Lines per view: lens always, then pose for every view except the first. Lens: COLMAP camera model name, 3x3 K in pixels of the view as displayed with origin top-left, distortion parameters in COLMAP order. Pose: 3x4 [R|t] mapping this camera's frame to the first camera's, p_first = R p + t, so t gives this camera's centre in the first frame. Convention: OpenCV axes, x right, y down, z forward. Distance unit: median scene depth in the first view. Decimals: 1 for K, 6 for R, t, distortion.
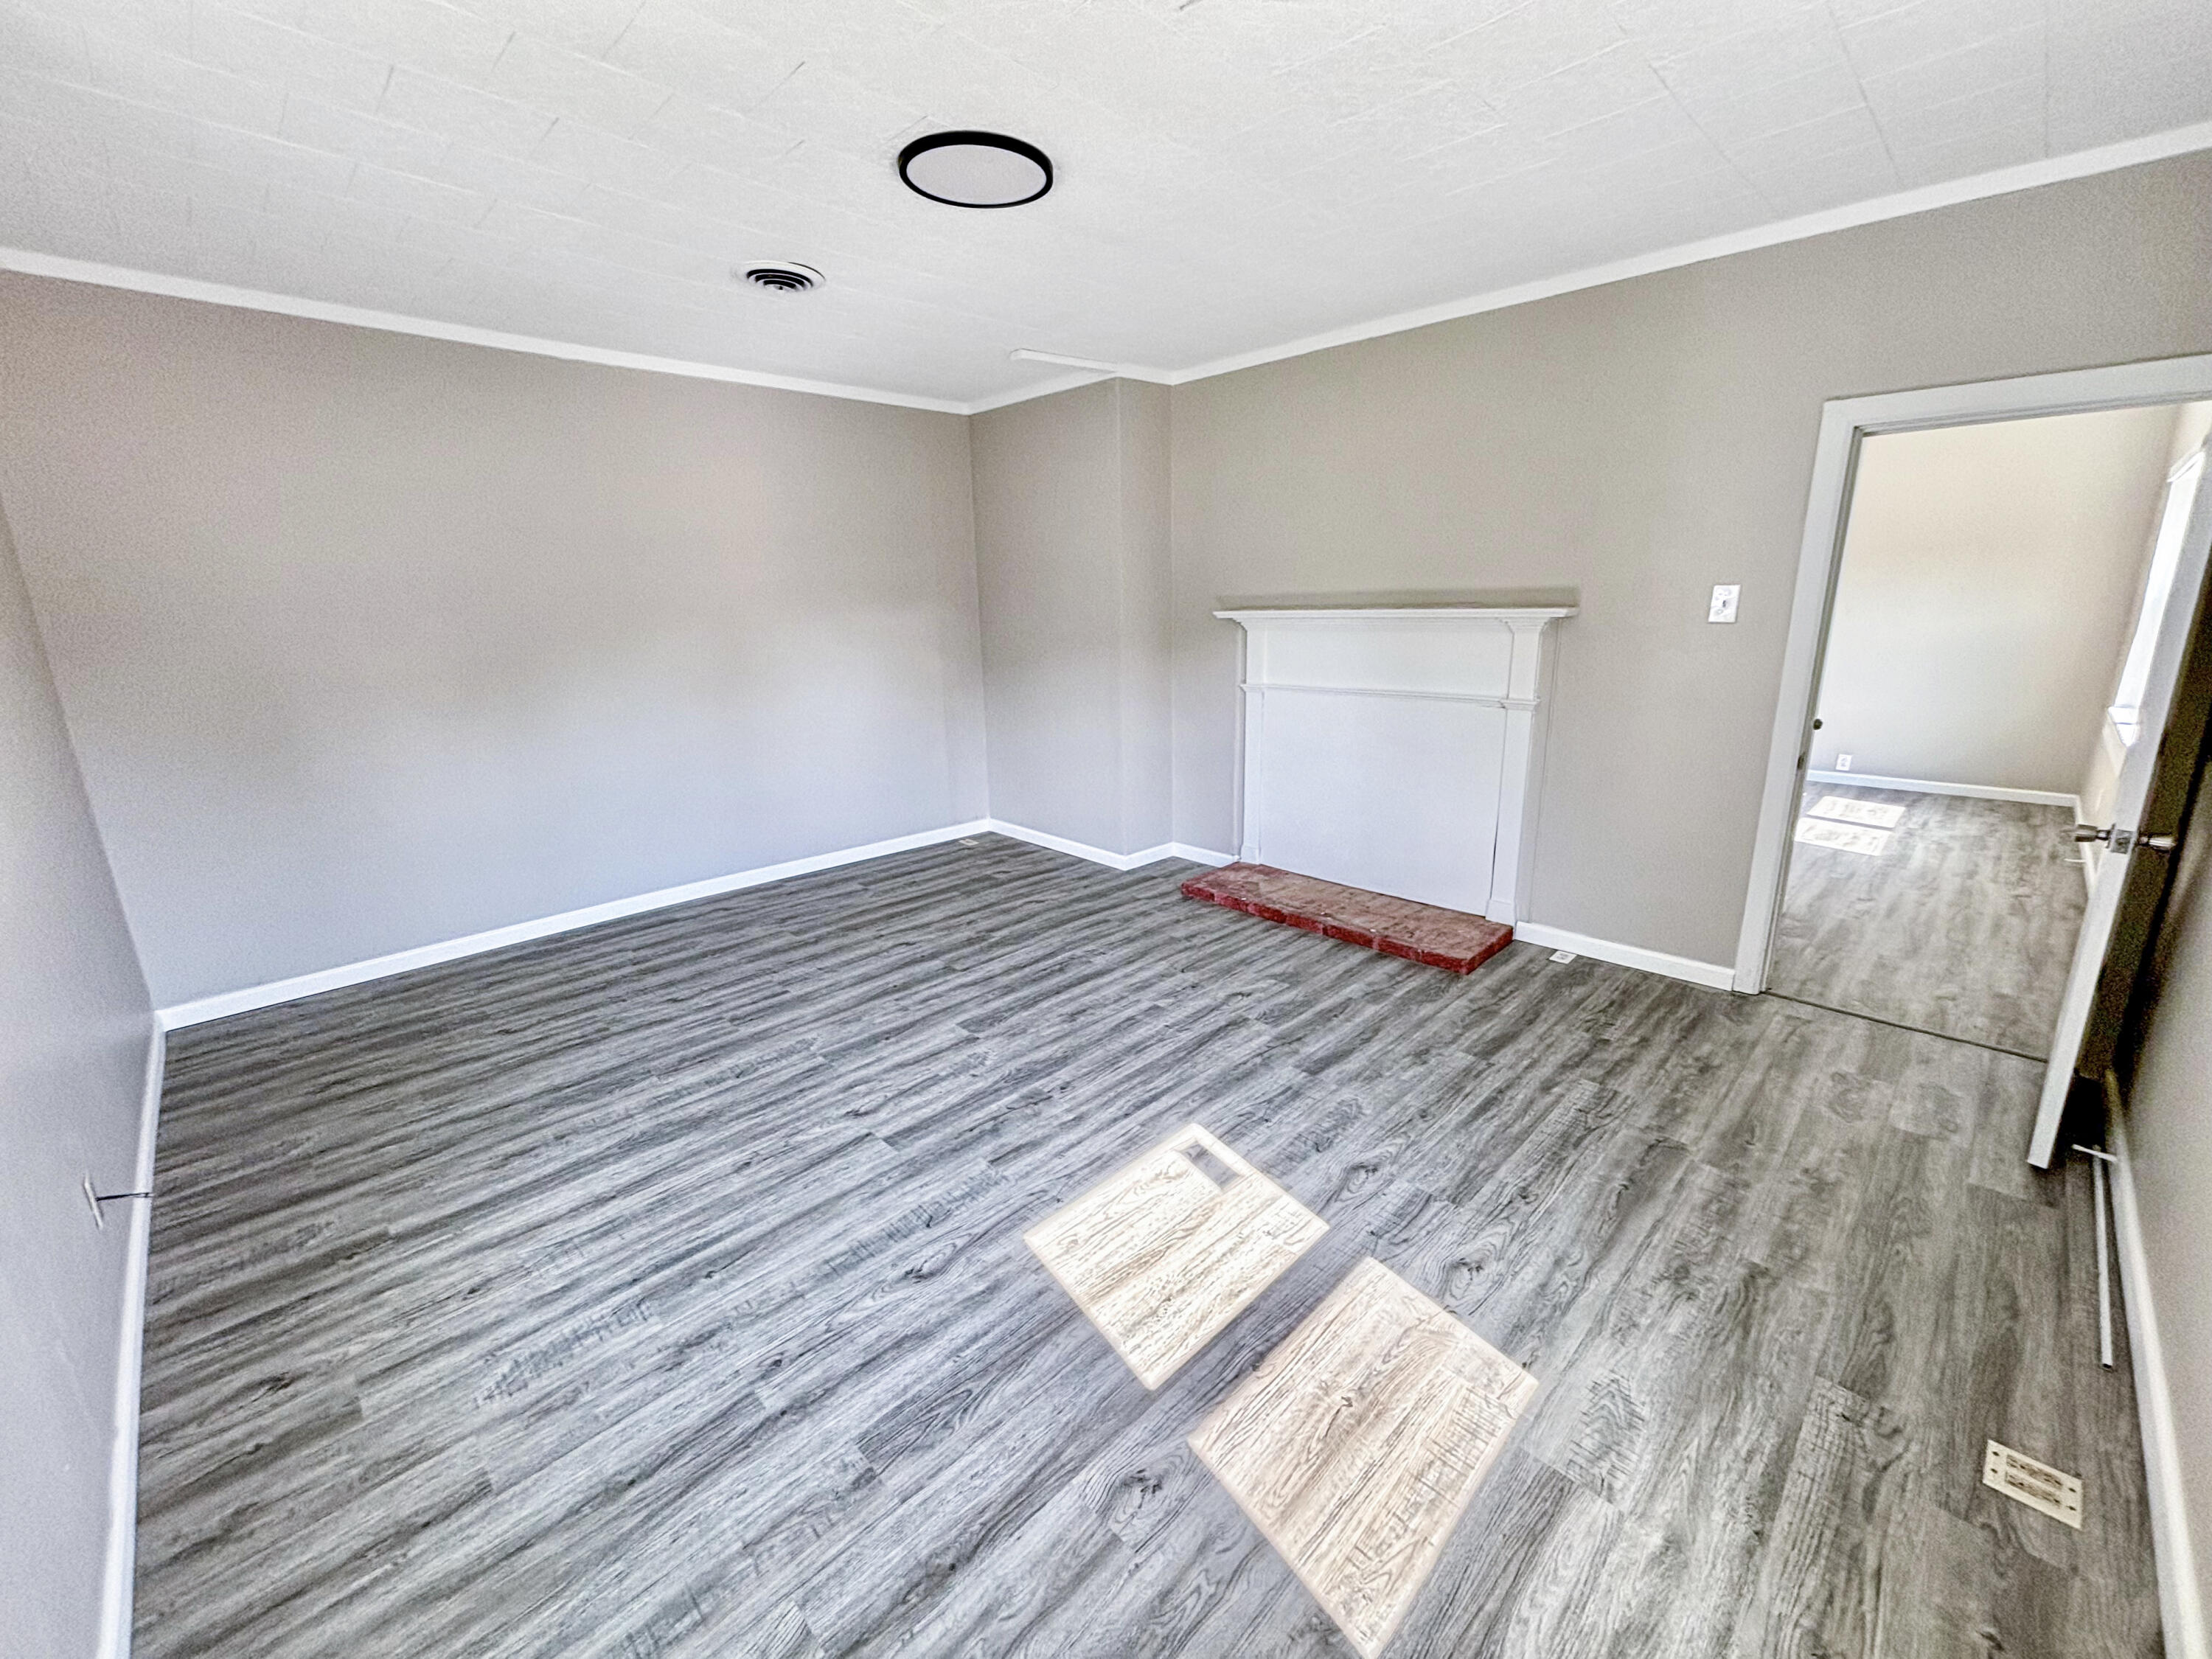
lens RADIAL K [[882.1, 0, 1103.6], [0, 882.1, 811.8], [0, 0, 1]] dist [0.012165, -0.000834]
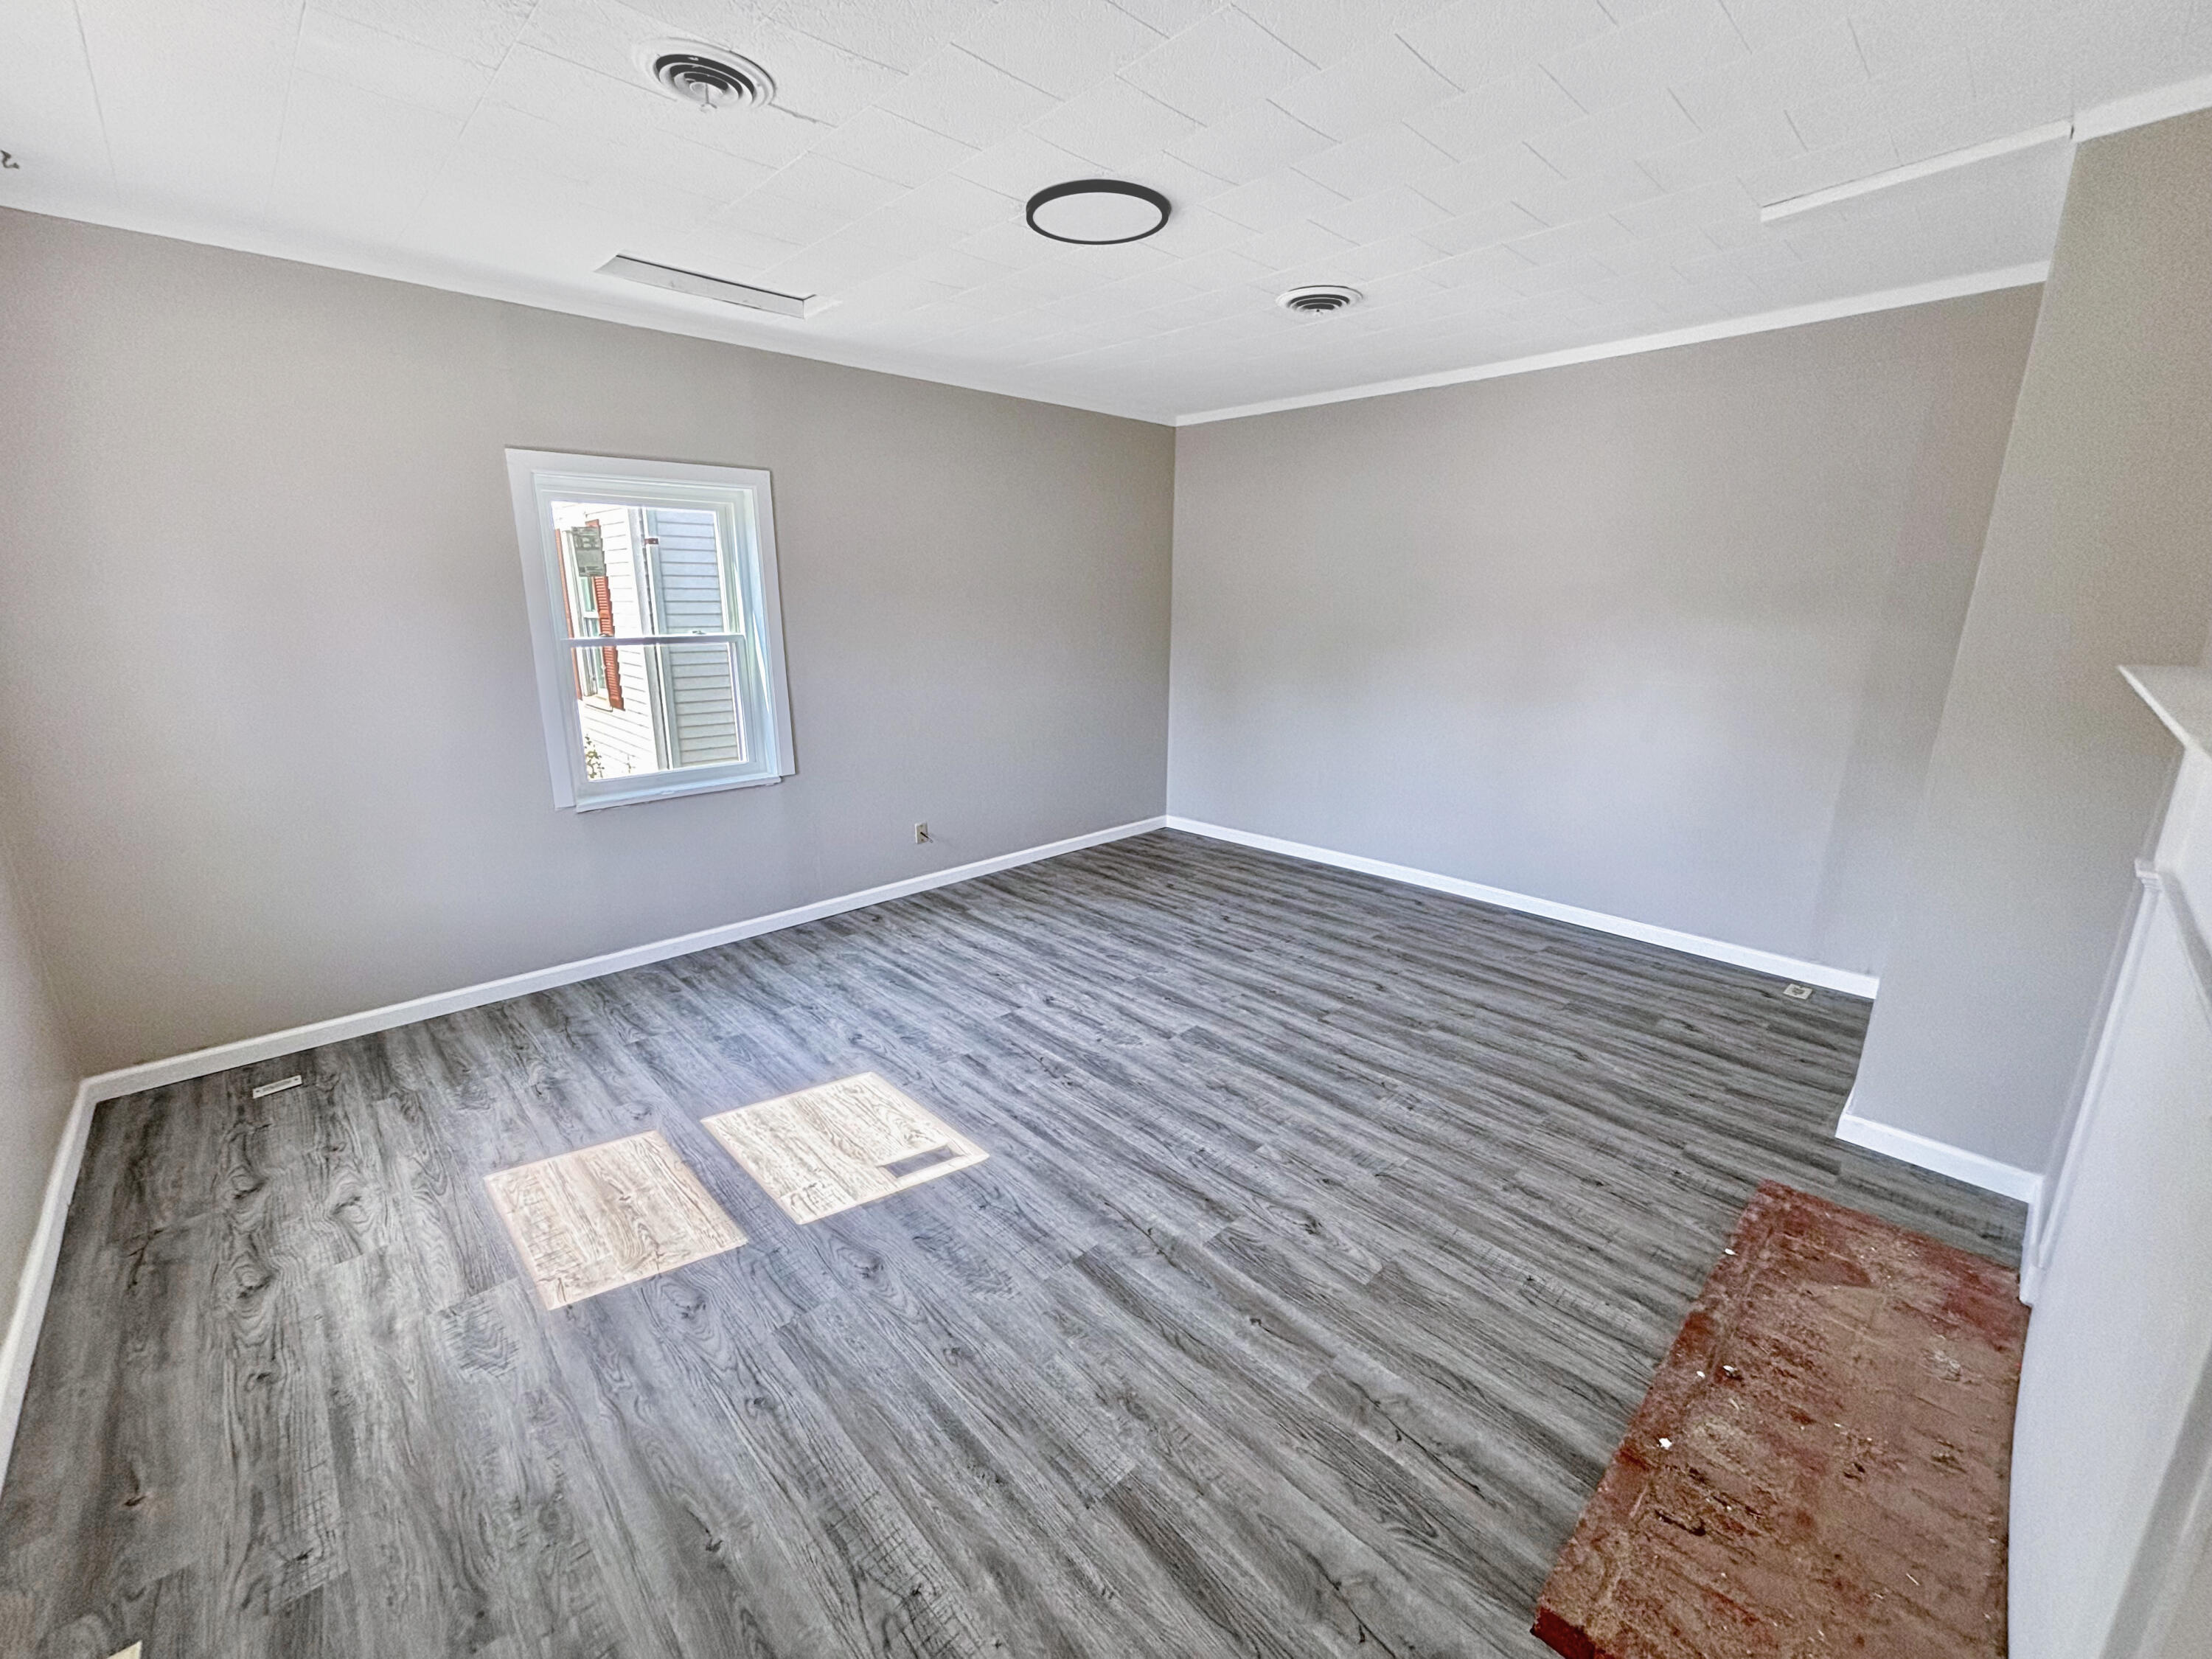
lens RADIAL K [[882.1, 0, 1103.6], [0, 882.1, 811.8], [0, 0, 1]] dist [0.012165, -0.000834]
pose [[-0.000240, 0.257261, -0.966342, 0.726982], [-0.241873, 0.937634, 0.249678, -0.212011], [0.970308, 0.233792, 0.061999, 0.747616]]
